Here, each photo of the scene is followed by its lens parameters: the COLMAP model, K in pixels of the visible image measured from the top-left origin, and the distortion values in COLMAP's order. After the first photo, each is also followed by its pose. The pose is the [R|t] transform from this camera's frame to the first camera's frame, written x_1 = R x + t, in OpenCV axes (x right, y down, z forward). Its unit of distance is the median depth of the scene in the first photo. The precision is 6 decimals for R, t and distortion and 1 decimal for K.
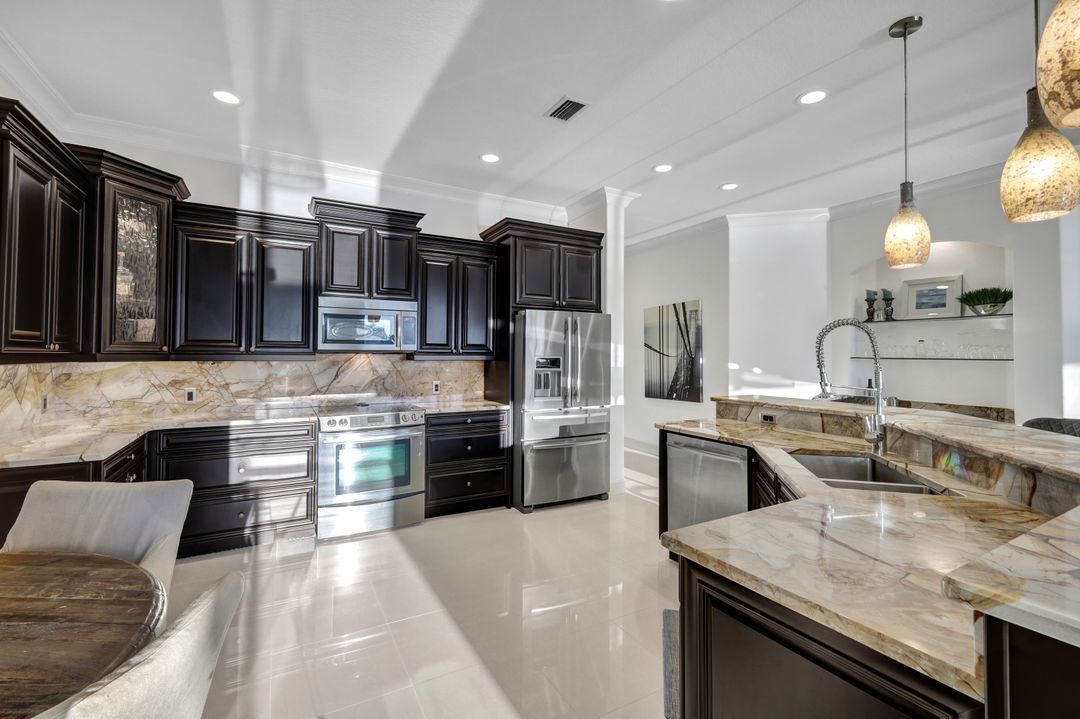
lens RADIAL K [[478.5, 0, 547.3], [0, 478.5, 338.2], [0, 0, 1]] dist [0.004897, -0.000873]
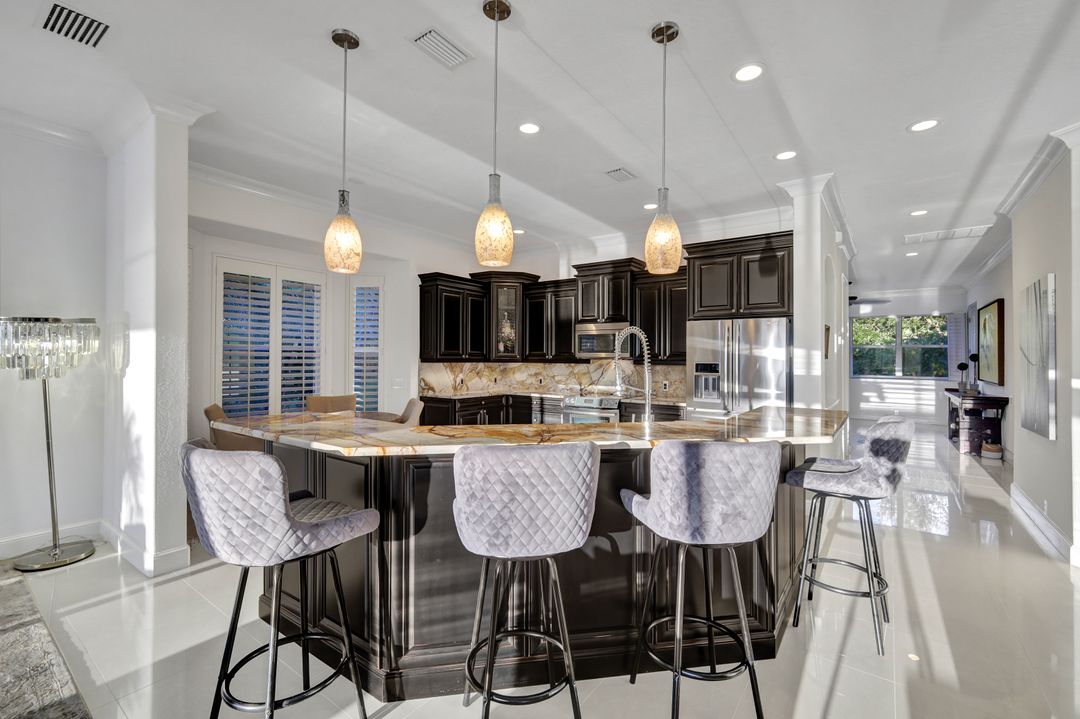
lens RADIAL K [[478.5, 0, 530.6], [0, 478.5, 346.0], [0, 0, 1]] dist [0.004897, -0.000873]
pose [[0.389852, -0.025761, -0.920517, 0.999551], [0.023268, 0.999565, -0.018119, 0.014012], [0.920583, -0.014355, 0.390282, 0.219939]]
